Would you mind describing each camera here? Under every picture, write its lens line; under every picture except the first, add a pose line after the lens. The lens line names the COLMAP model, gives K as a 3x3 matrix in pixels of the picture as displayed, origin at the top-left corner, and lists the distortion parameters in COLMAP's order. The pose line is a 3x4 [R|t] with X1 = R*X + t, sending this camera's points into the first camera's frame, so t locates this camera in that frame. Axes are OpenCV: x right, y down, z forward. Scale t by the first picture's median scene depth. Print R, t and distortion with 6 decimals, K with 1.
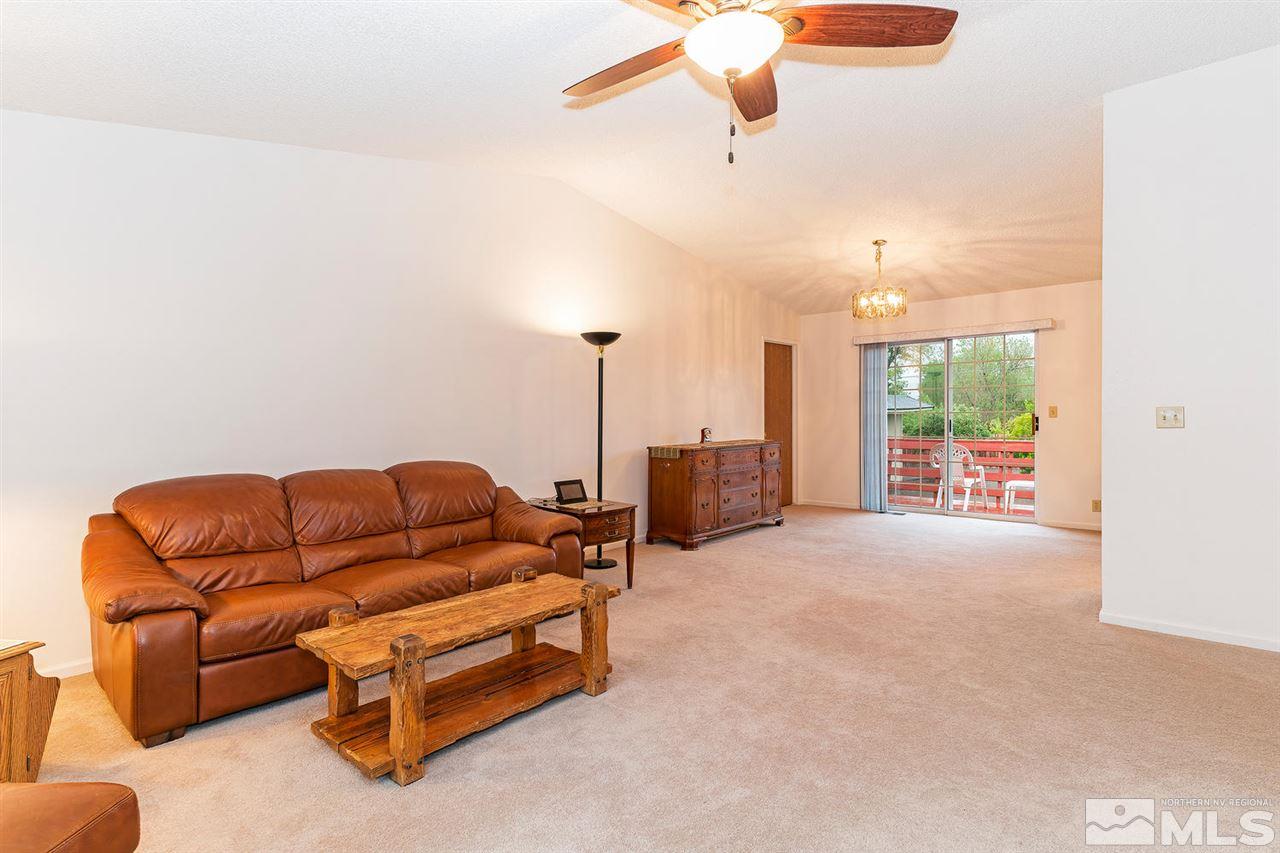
lens RADIAL K [[648.0, 0, 643.8], [0, 648.0, 414.1], [0, 0, 1]] dist [-0.001005, 0.000976]
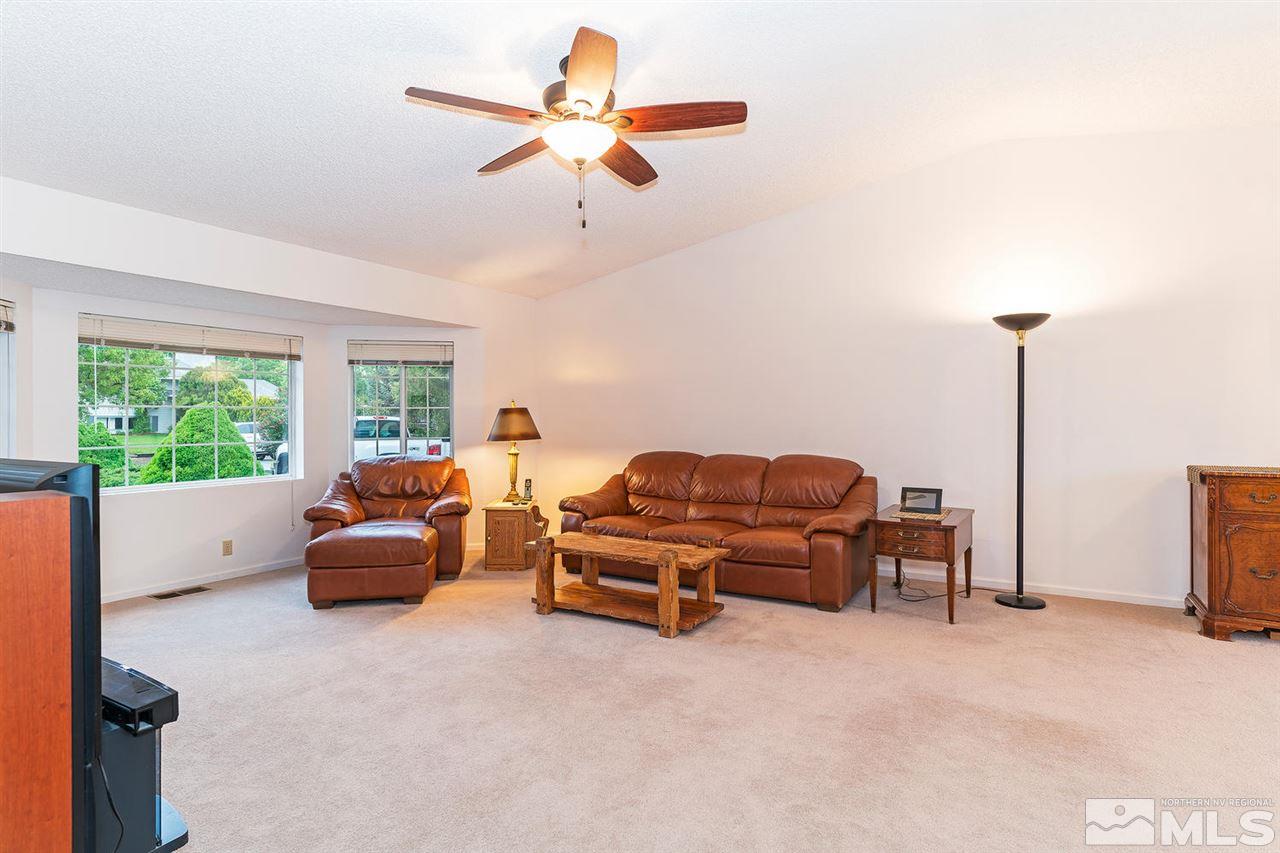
lens RADIAL K [[648.0, 0, 643.8], [0, 648.0, 414.1], [0, 0, 1]] dist [-0.001005, 0.000976]
pose [[0.191426, 0.004750, -0.981496, 0.802055], [0.006432, 0.999961, 0.006094, -0.012874], [0.981486, -0.007479, 0.191388, 0.486096]]
